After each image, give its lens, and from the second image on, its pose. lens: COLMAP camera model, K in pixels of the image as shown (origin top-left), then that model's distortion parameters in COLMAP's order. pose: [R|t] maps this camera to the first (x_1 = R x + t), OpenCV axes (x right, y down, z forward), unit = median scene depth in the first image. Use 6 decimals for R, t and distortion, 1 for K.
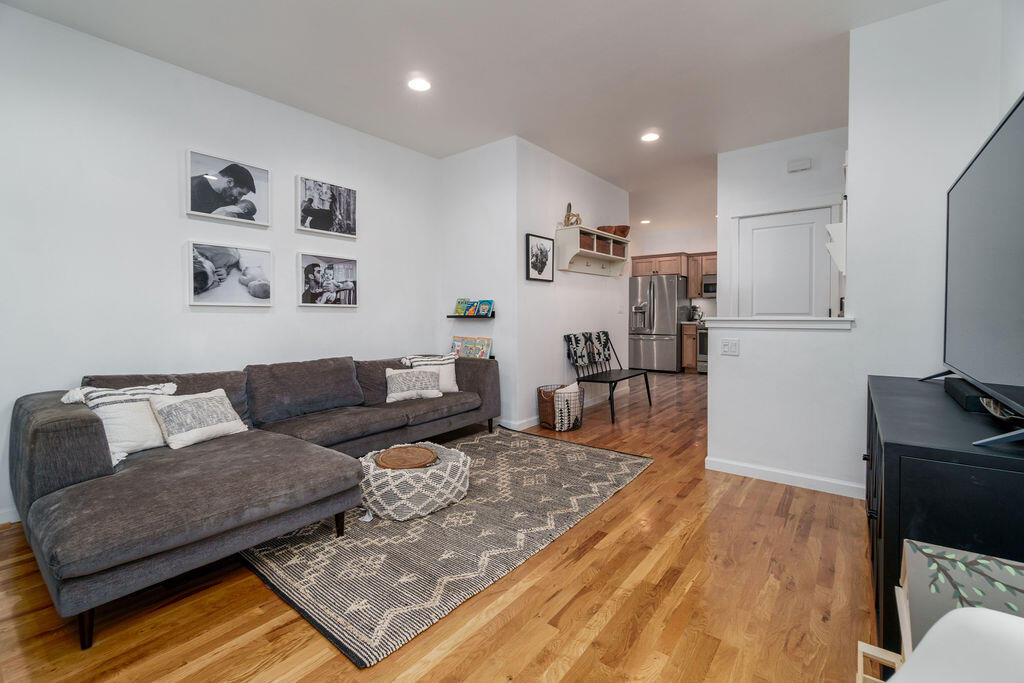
lens RADIAL K [[446.4, 0, 516.4], [0, 446.4, 315.0], [0, 0, 1]] dist [0.002833, -0.000054]
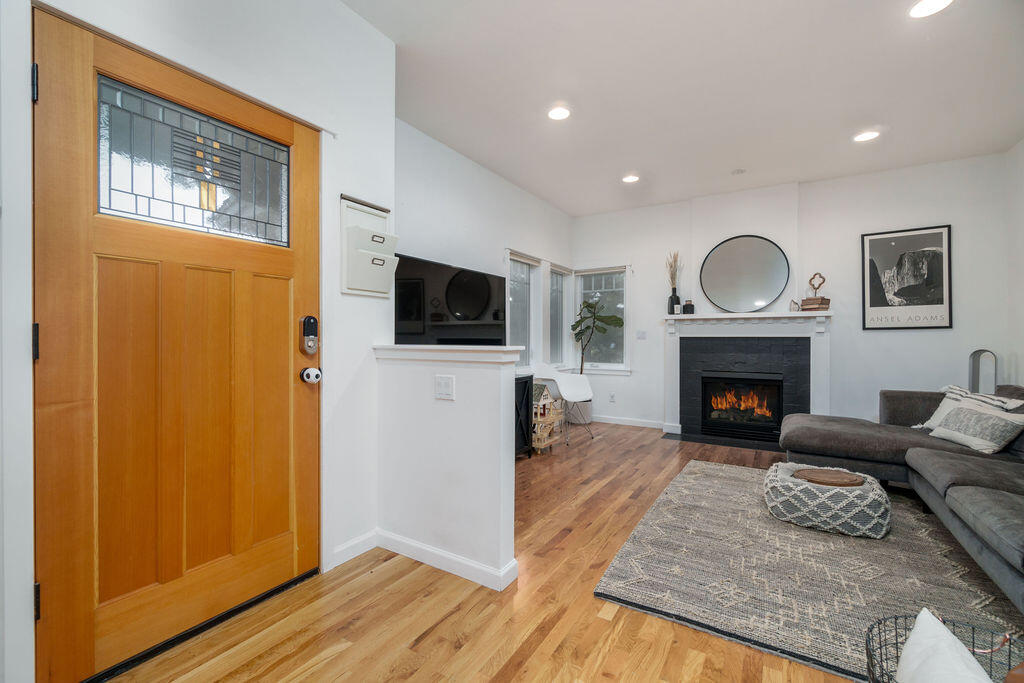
lens RADIAL K [[446.4, 0, 510.5], [0, 446.4, 337.2], [0, 0, 1]] dist [0.002833, -0.000054]
pose [[-0.994303, 0.001755, -0.106579, 0.491241], [0.000878, 0.999965, 0.008271, -0.012182], [0.106590, 0.008130, -0.994270, 1.606989]]
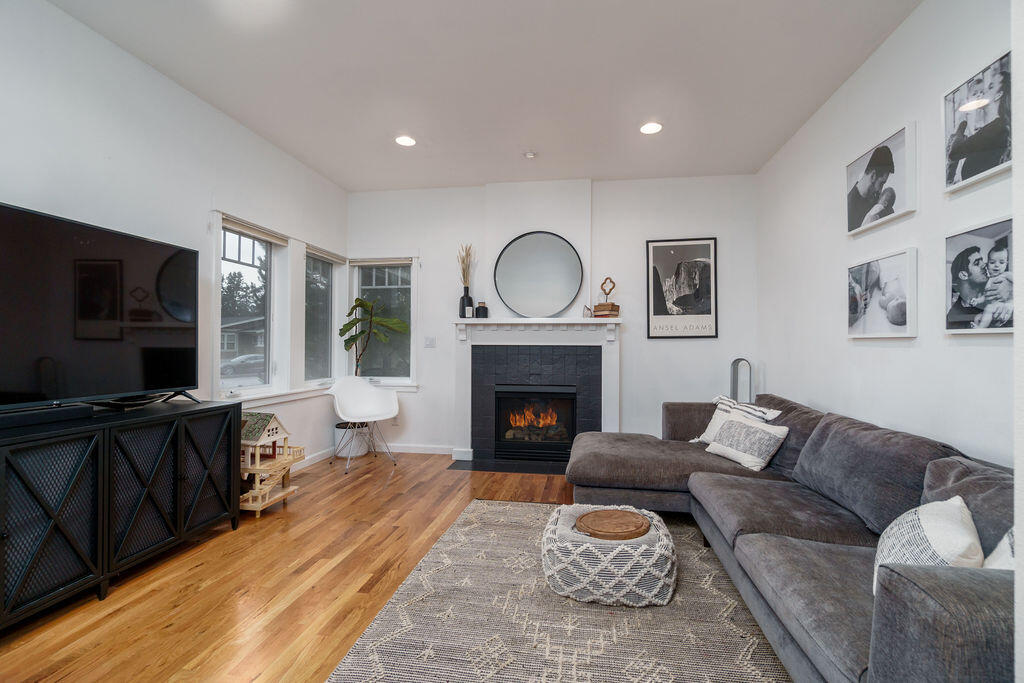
lens RADIAL K [[446.4, 0, 531.3], [0, 446.4, 340.3], [0, 0, 1]] dist [0.002833, -0.000054]
pose [[-0.866922, -0.008416, -0.498372, 0.243161], [-0.006548, 0.999963, -0.005497, -0.007816], [0.498400, -0.001502, -0.866946, 1.348400]]
